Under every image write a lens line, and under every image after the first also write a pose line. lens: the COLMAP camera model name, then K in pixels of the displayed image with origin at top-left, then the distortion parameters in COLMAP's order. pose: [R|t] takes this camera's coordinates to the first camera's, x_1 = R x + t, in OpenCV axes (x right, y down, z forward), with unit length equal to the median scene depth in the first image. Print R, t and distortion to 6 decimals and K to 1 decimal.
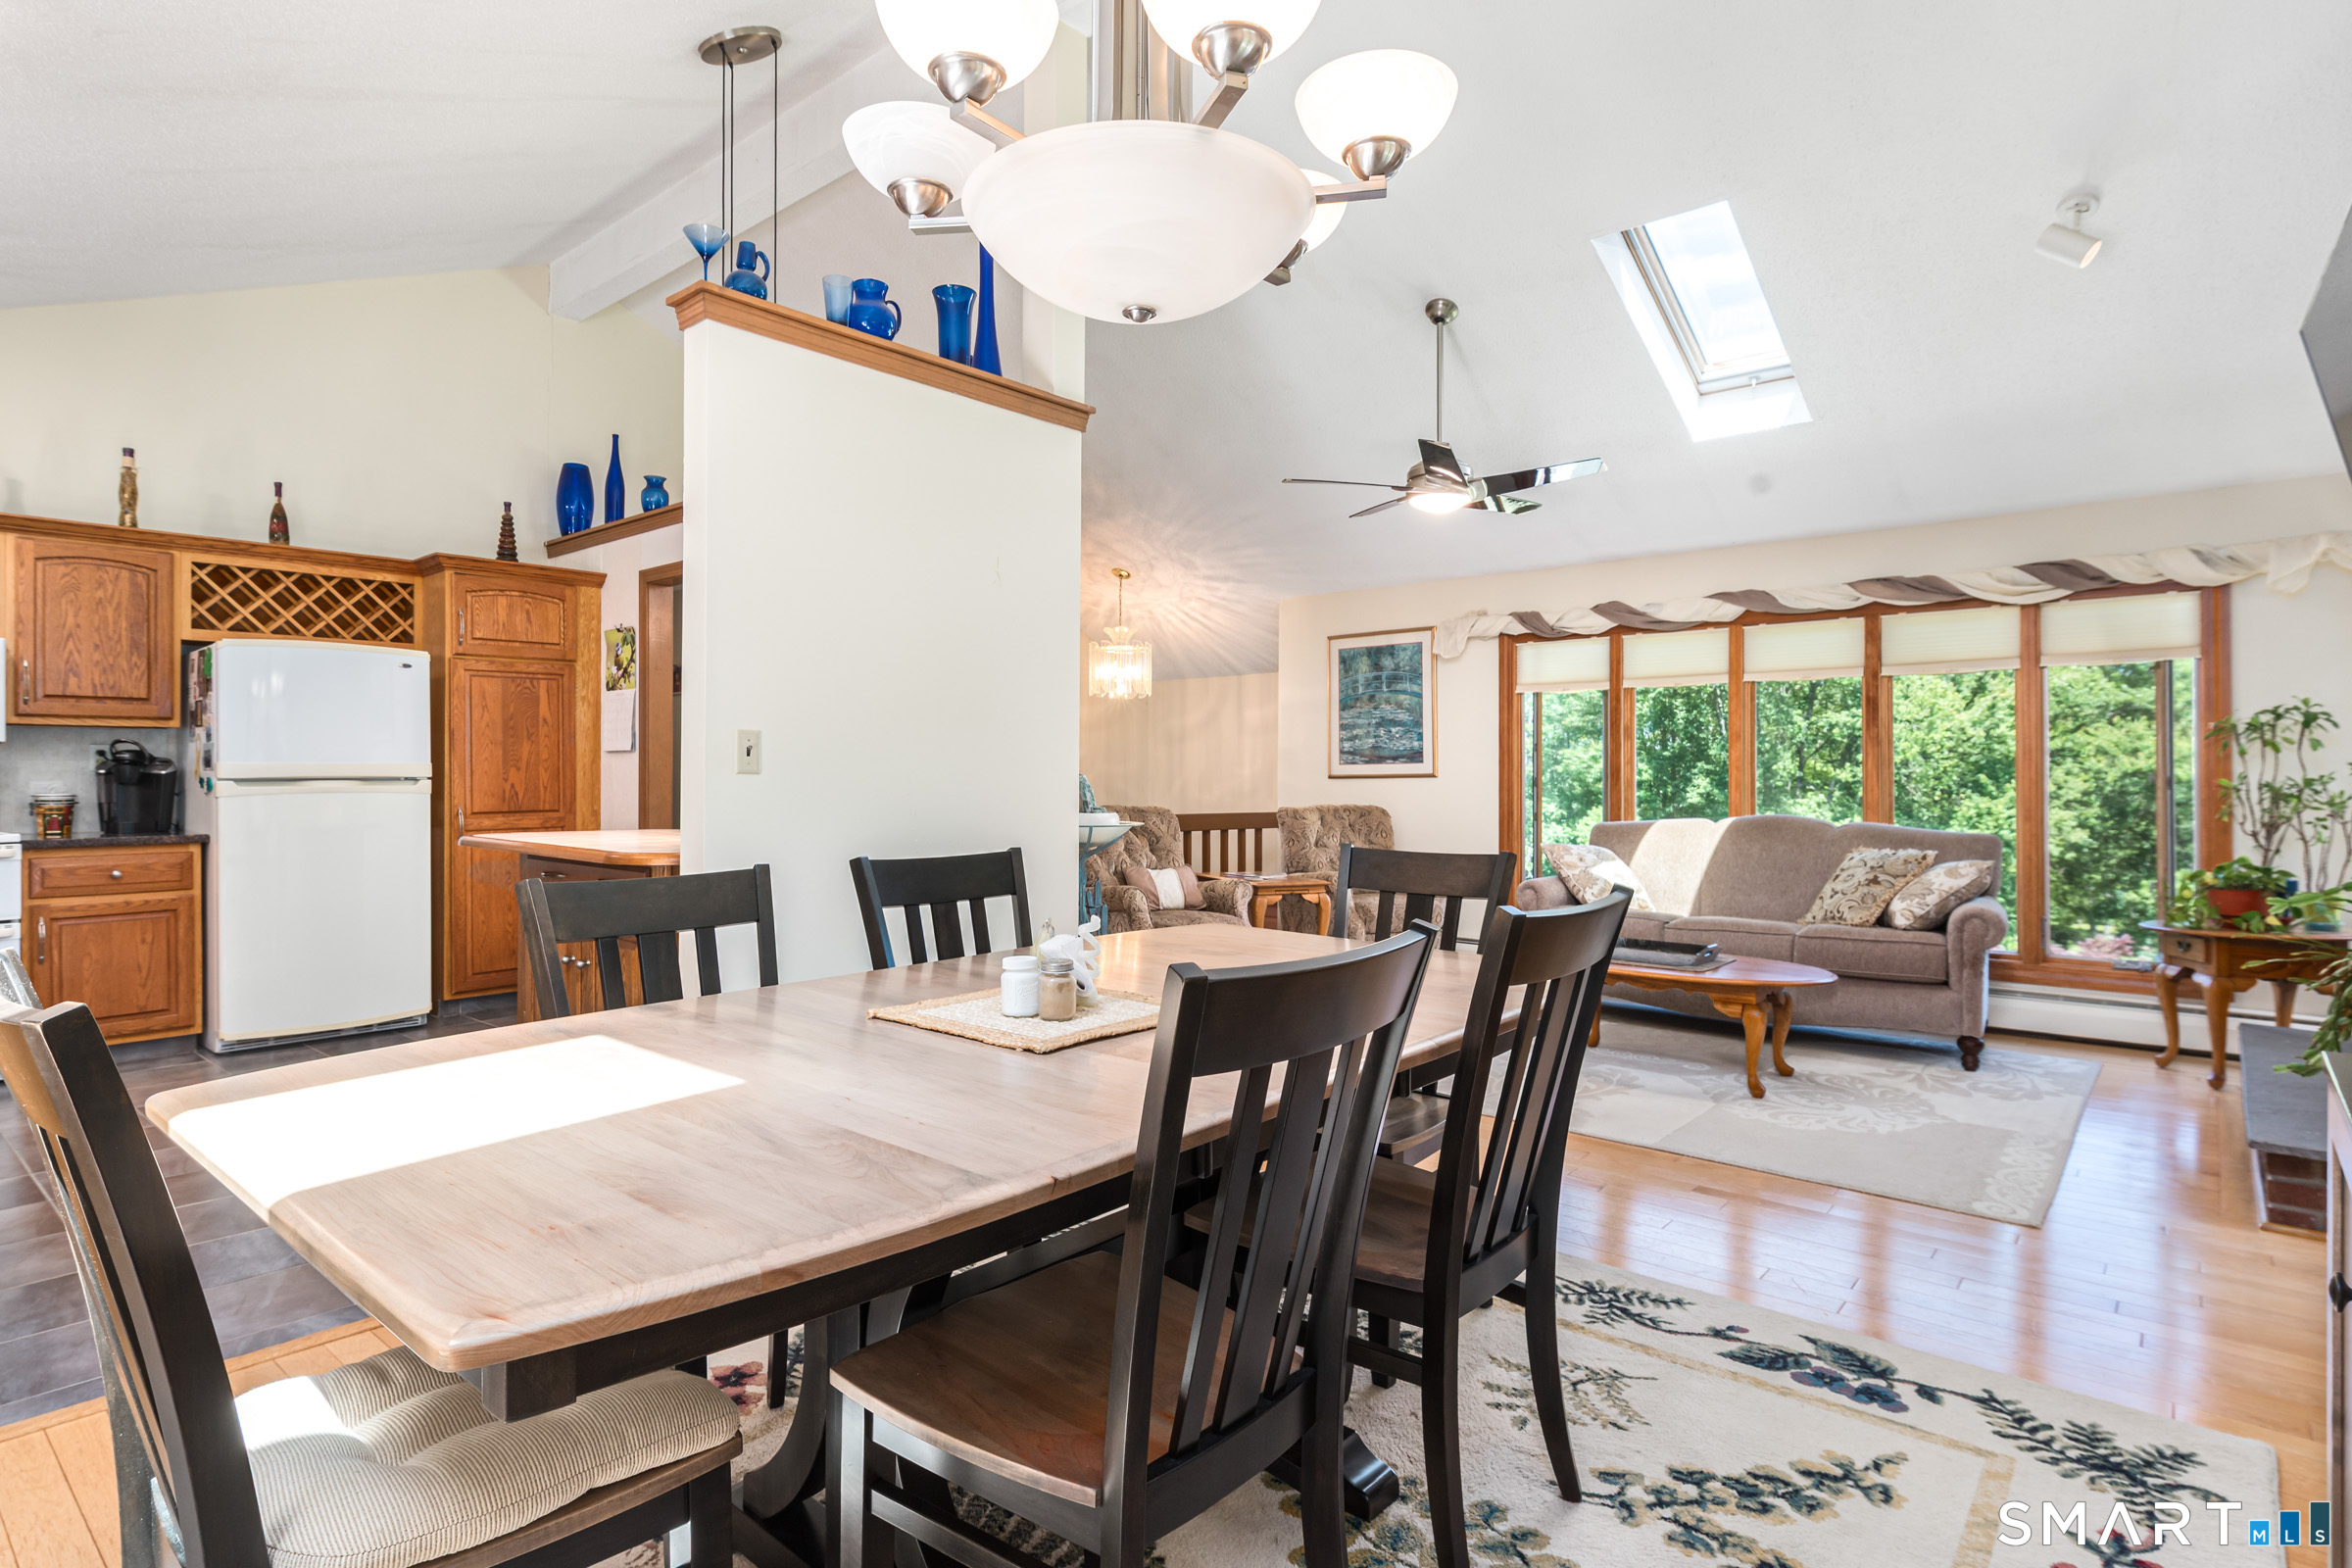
lens RADIAL K [[1198.5, 0, 1160.1], [0, 1198.5, 763.1], [0, 0, 1]] dist [0.003107, 0.000404]
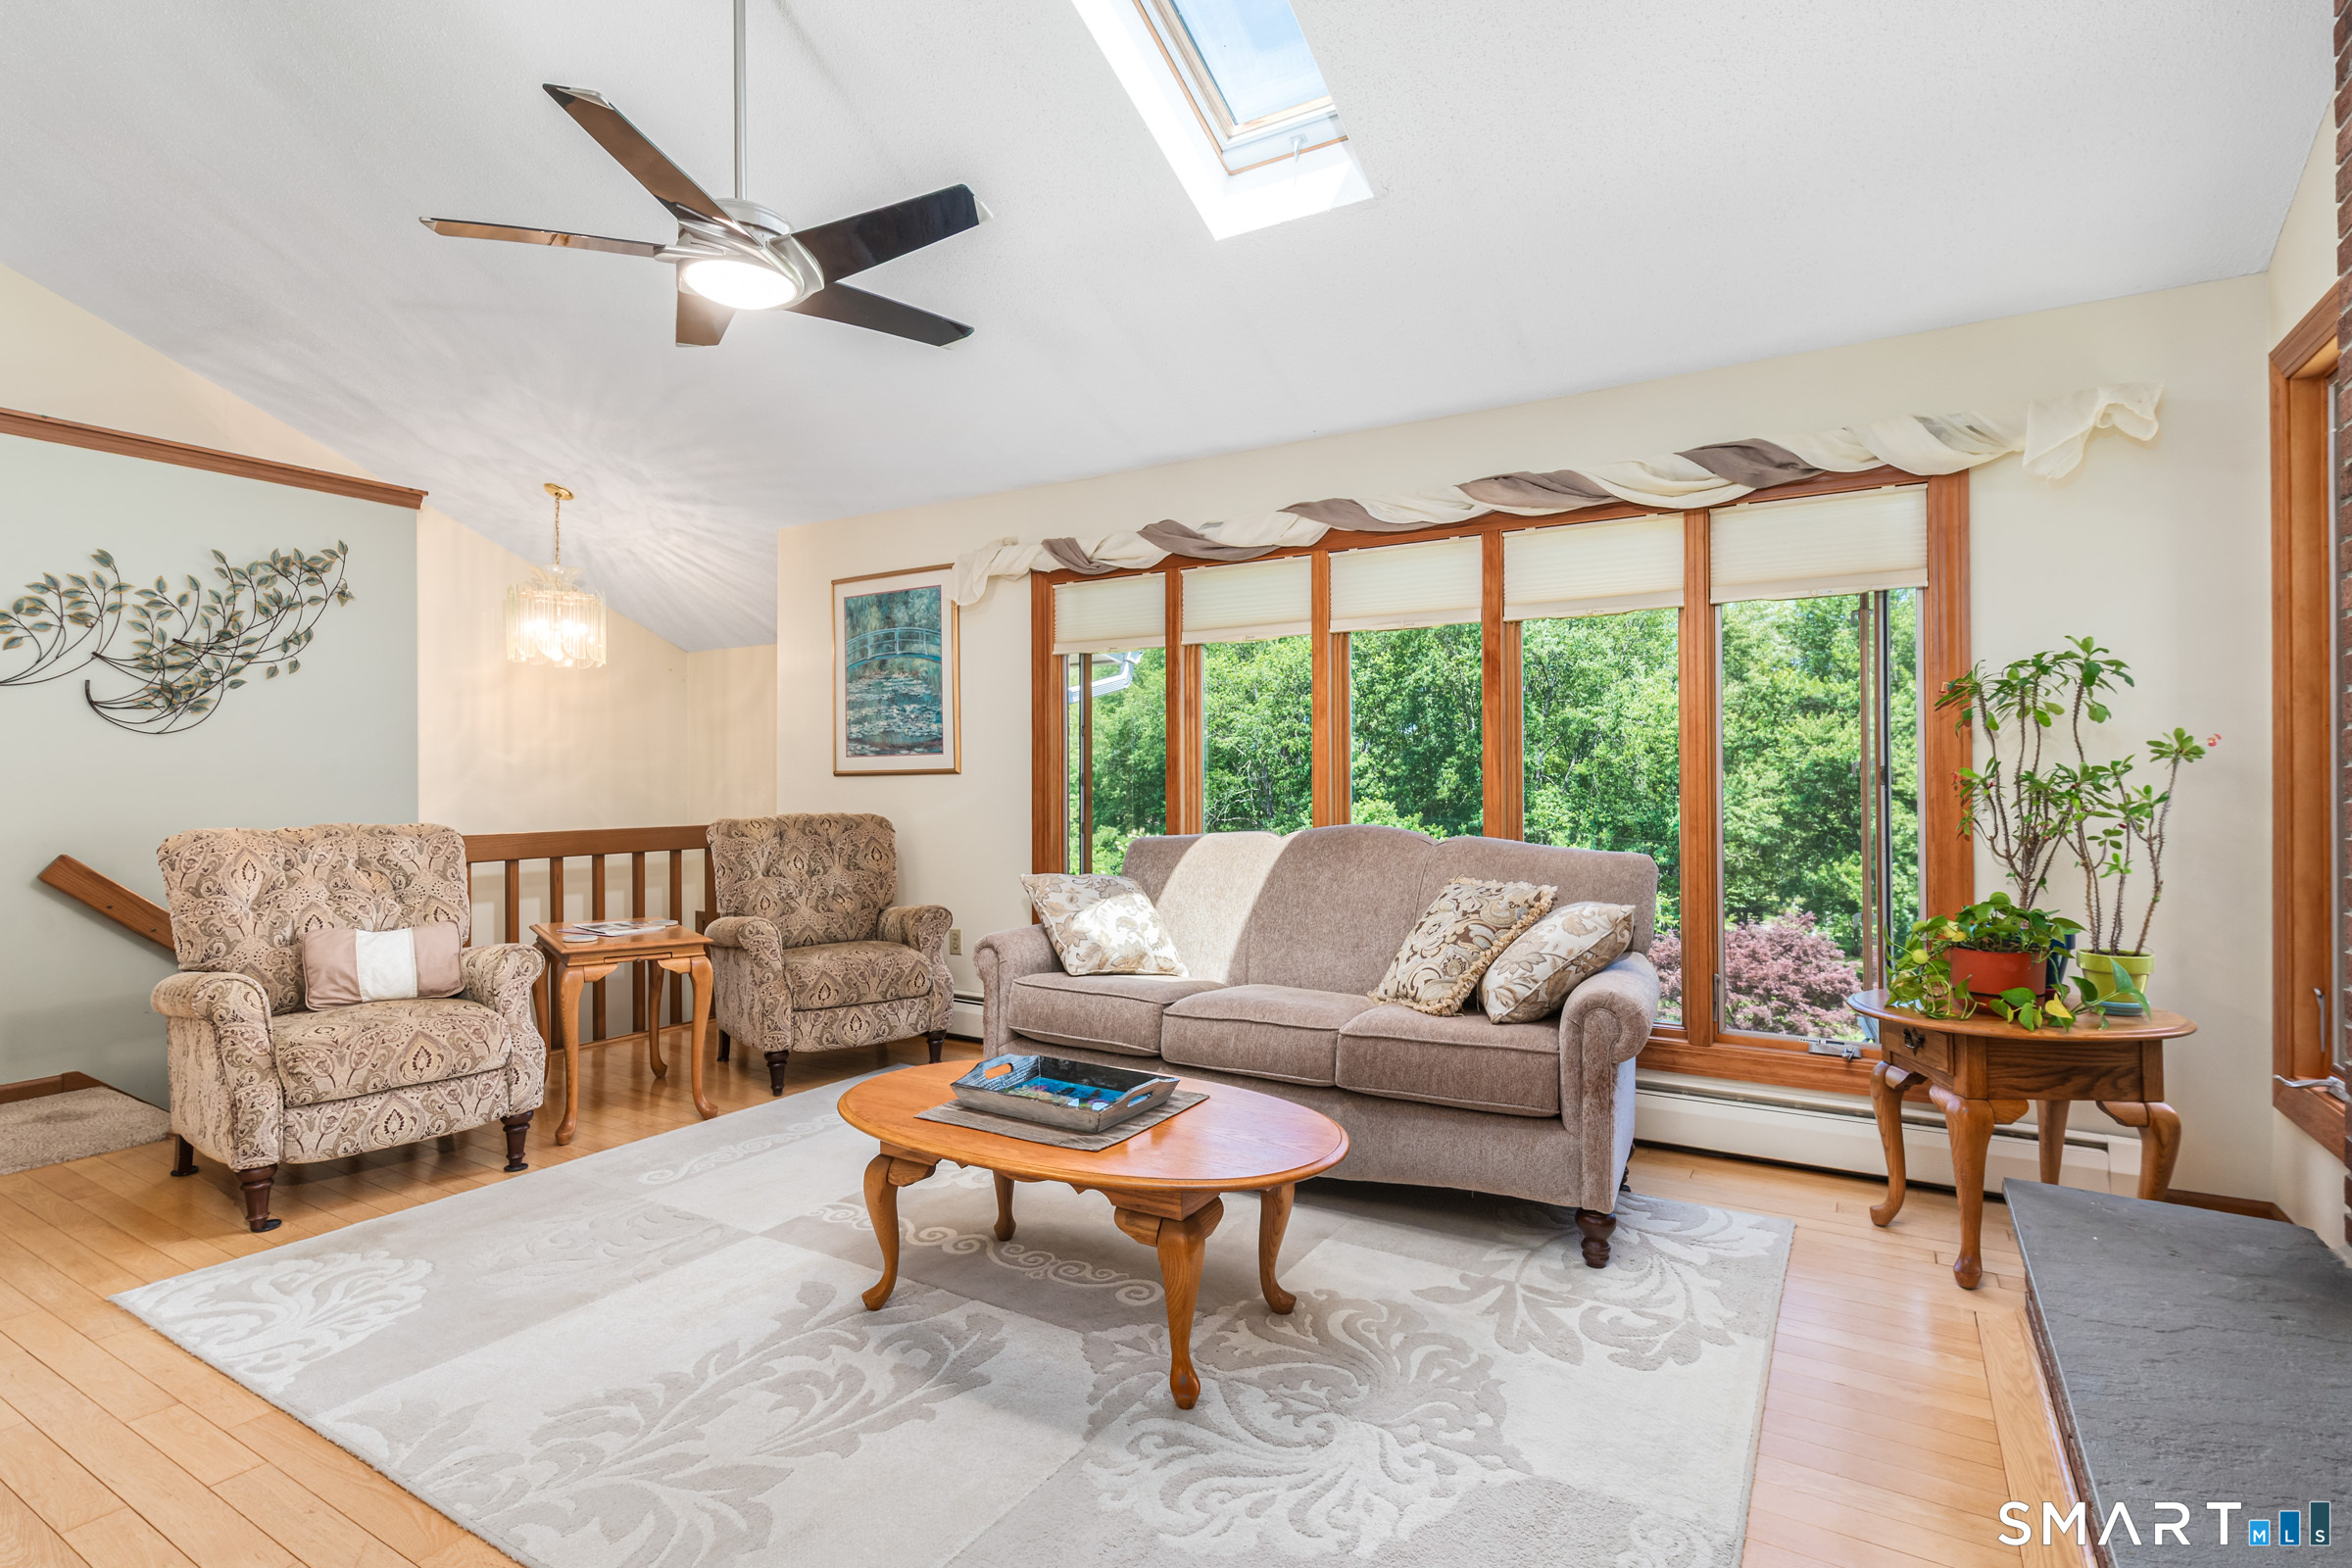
lens RADIAL K [[1145.2, 0, 1158.3], [0, 1145.2, 767.2], [0, 0, 1]] dist [0.004306, -0.000865]
pose [[0.987160, -0.006279, 0.159611, 0.304333], [0.005351, 0.999966, 0.006249, 0.005409], [-0.159645, -0.005315, 0.987160, 0.389584]]
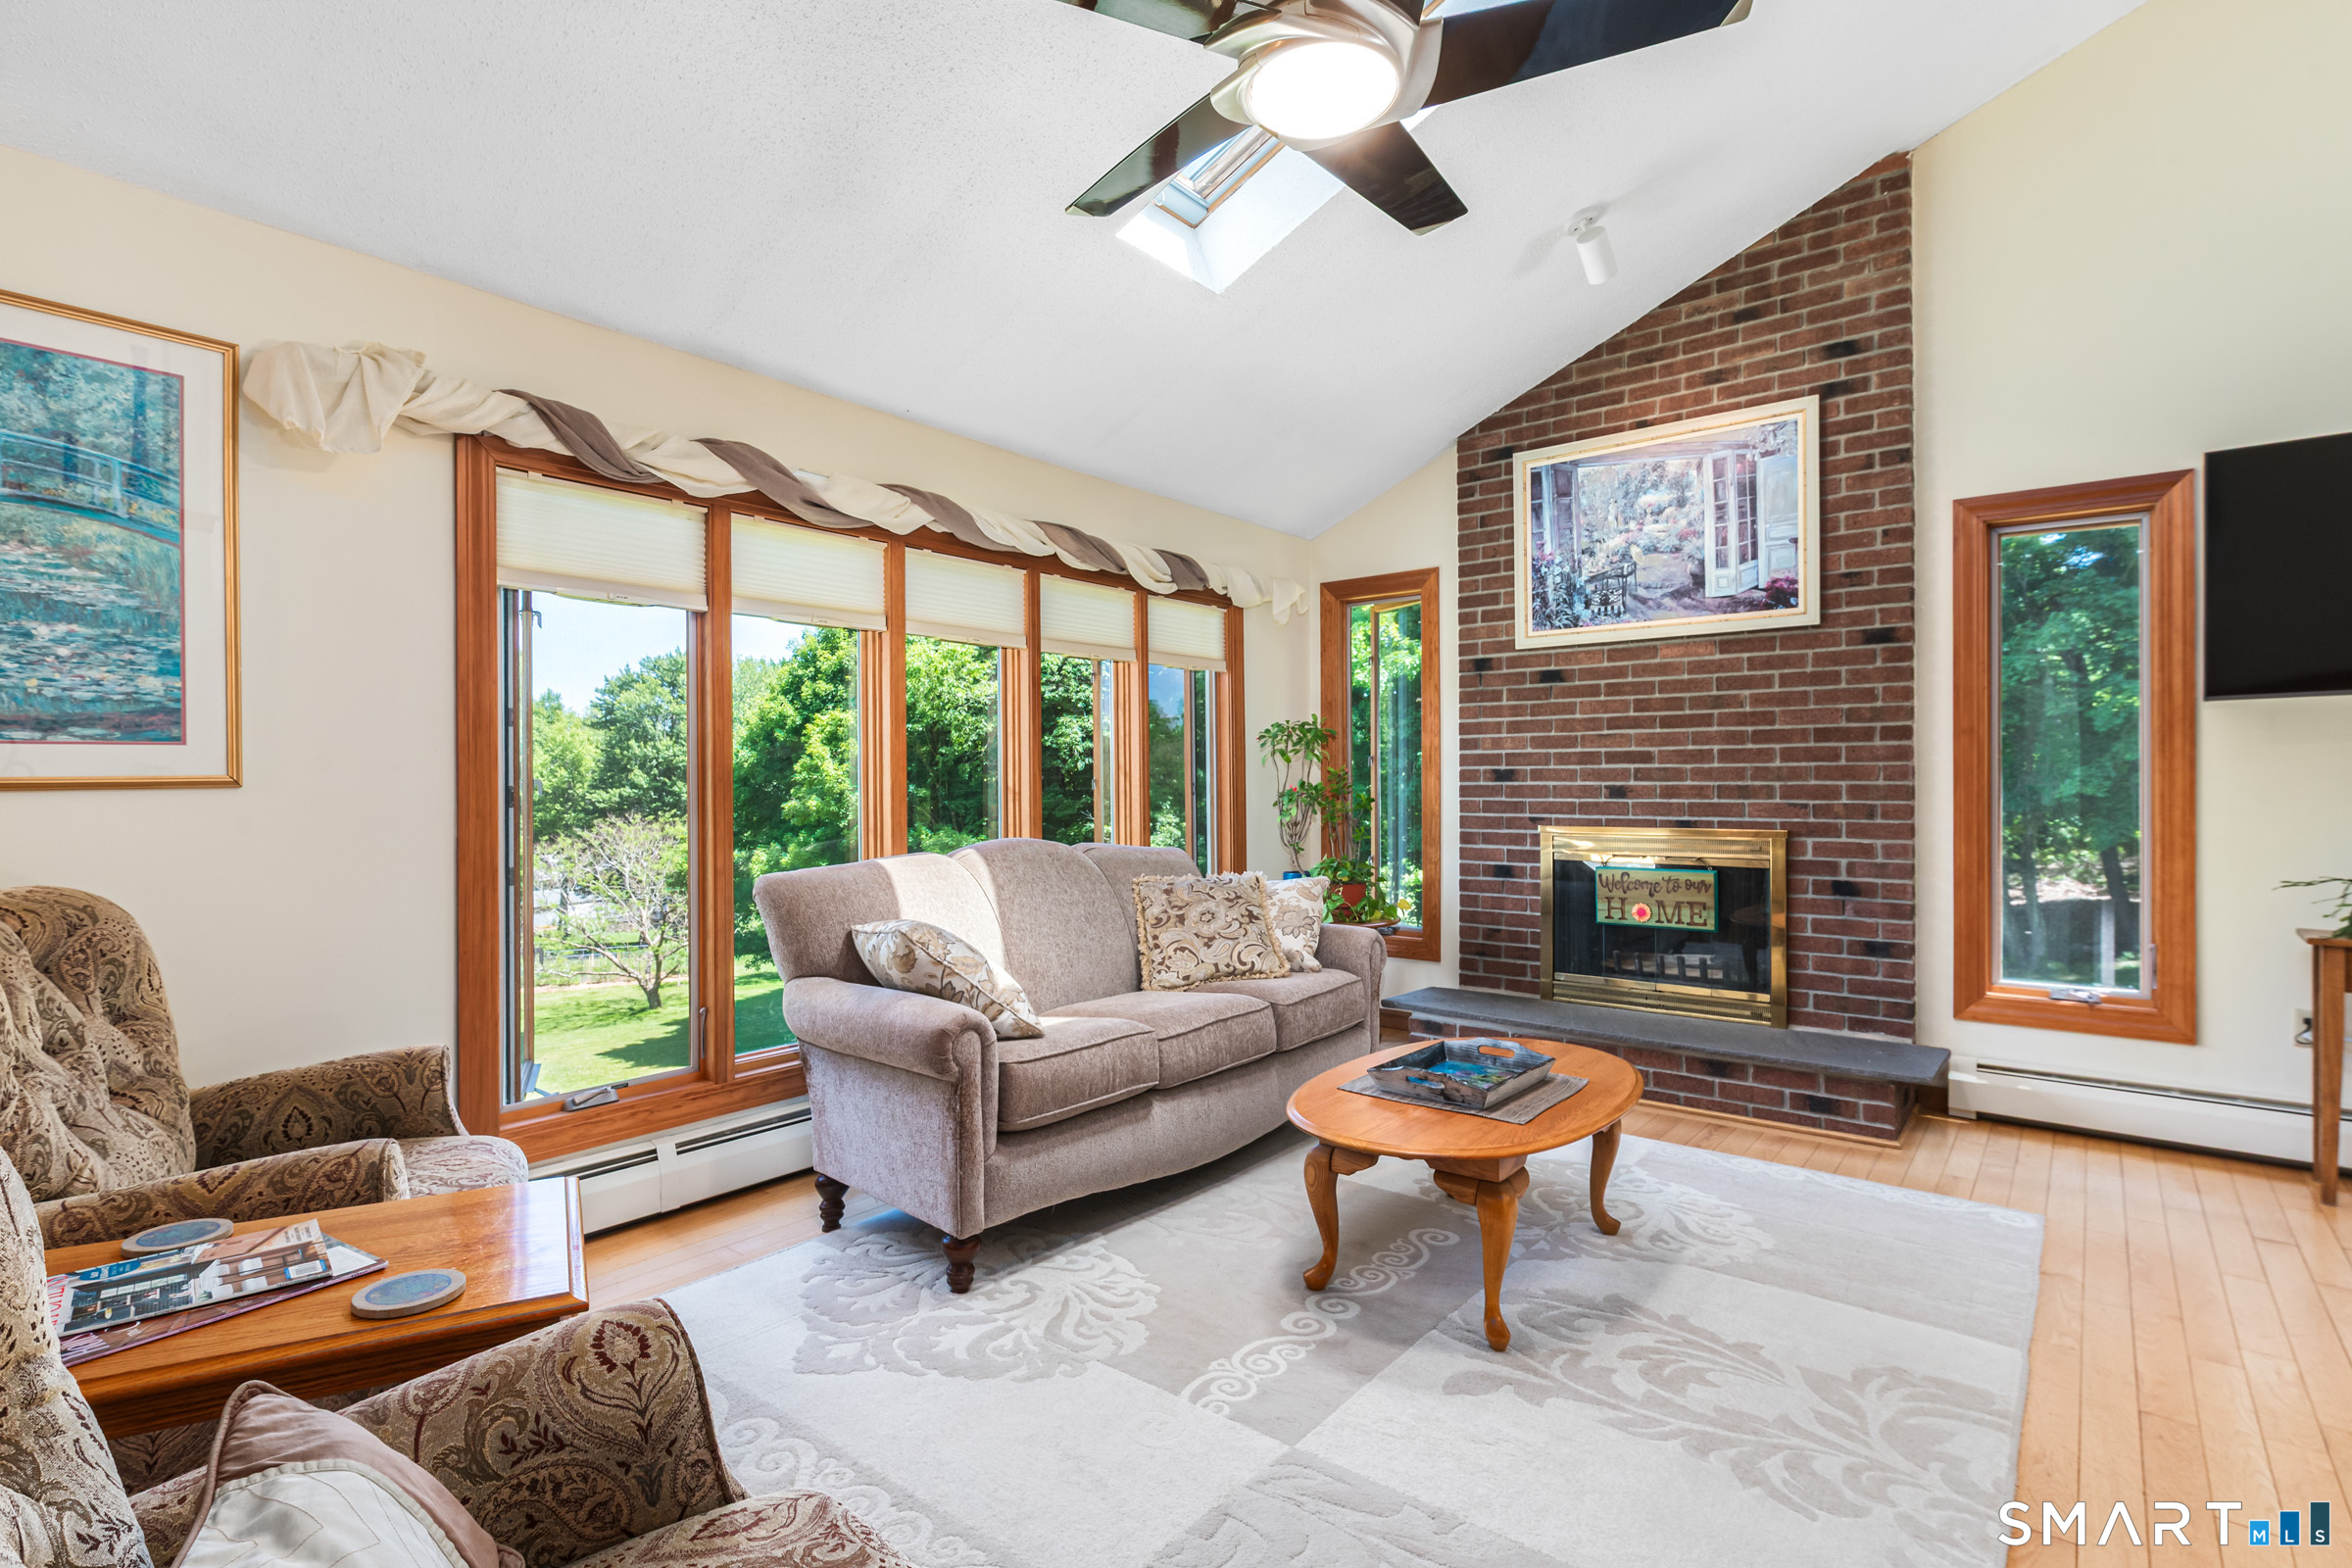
lens RADIAL K [[1145.2, 0, 1159.0], [0, 1145.2, 763.0], [0, 0, 1]] dist [0.004306, -0.000865]
pose [[-0.027015, 0.020808, 0.999418, -0.129948], [-0.005724, 0.999764, -0.020970, 0.012742], [-0.999619, -0.006287, -0.026890, 0.950856]]
